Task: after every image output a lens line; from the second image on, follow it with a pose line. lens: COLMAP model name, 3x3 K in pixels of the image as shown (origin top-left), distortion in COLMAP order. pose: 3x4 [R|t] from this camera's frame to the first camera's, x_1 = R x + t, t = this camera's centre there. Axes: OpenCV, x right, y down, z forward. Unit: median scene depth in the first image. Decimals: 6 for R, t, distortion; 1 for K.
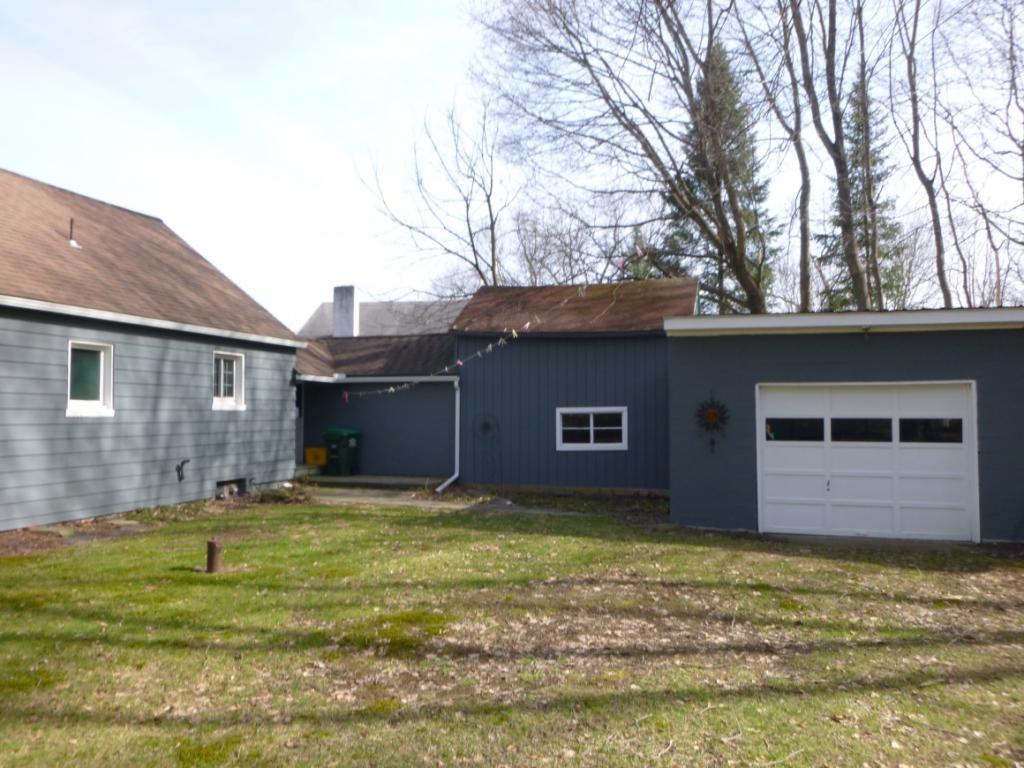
lens RADIAL K [[756.7, 0, 512.0], [0, 756.7, 384.0], [0, 0, 1]] dist [-0.021892, -0.003783]
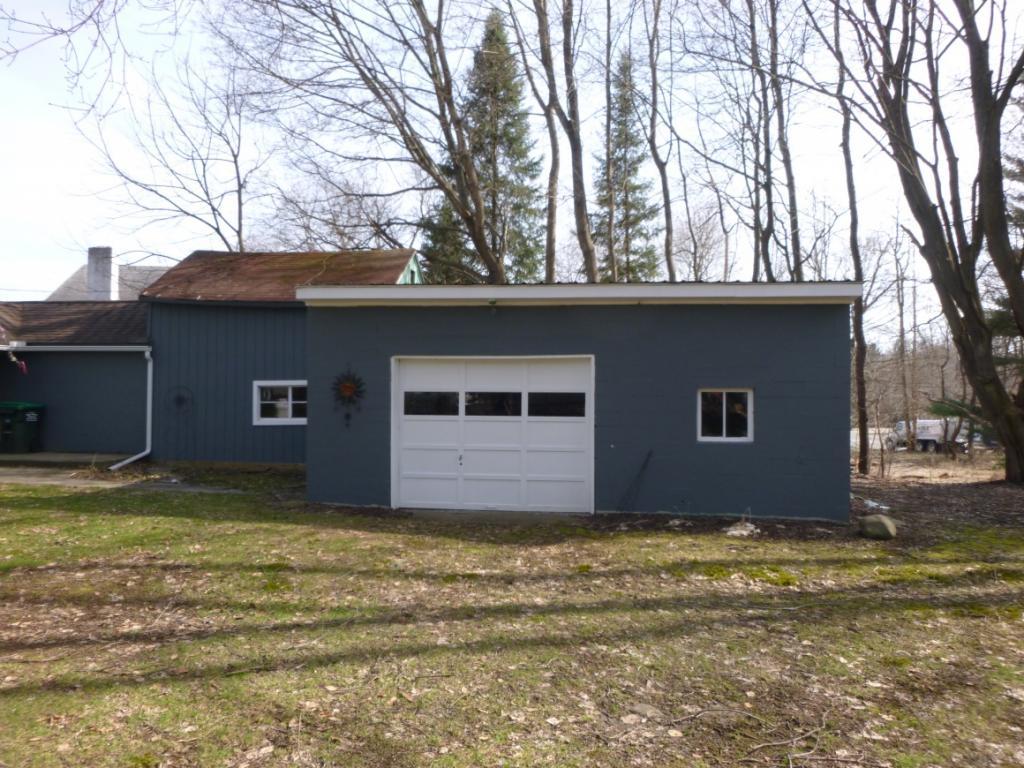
lens RADIAL K [[756.7, 0, 512.0], [0, 756.7, 384.0], [0, 0, 1]] dist [-0.021892, -0.003783]
pose [[0.984508, 0.005694, 0.175249, 0.302599], [-0.011581, 0.999402, 0.032587, 0.001631], [-0.174959, -0.034112, 0.983985, 0.008879]]
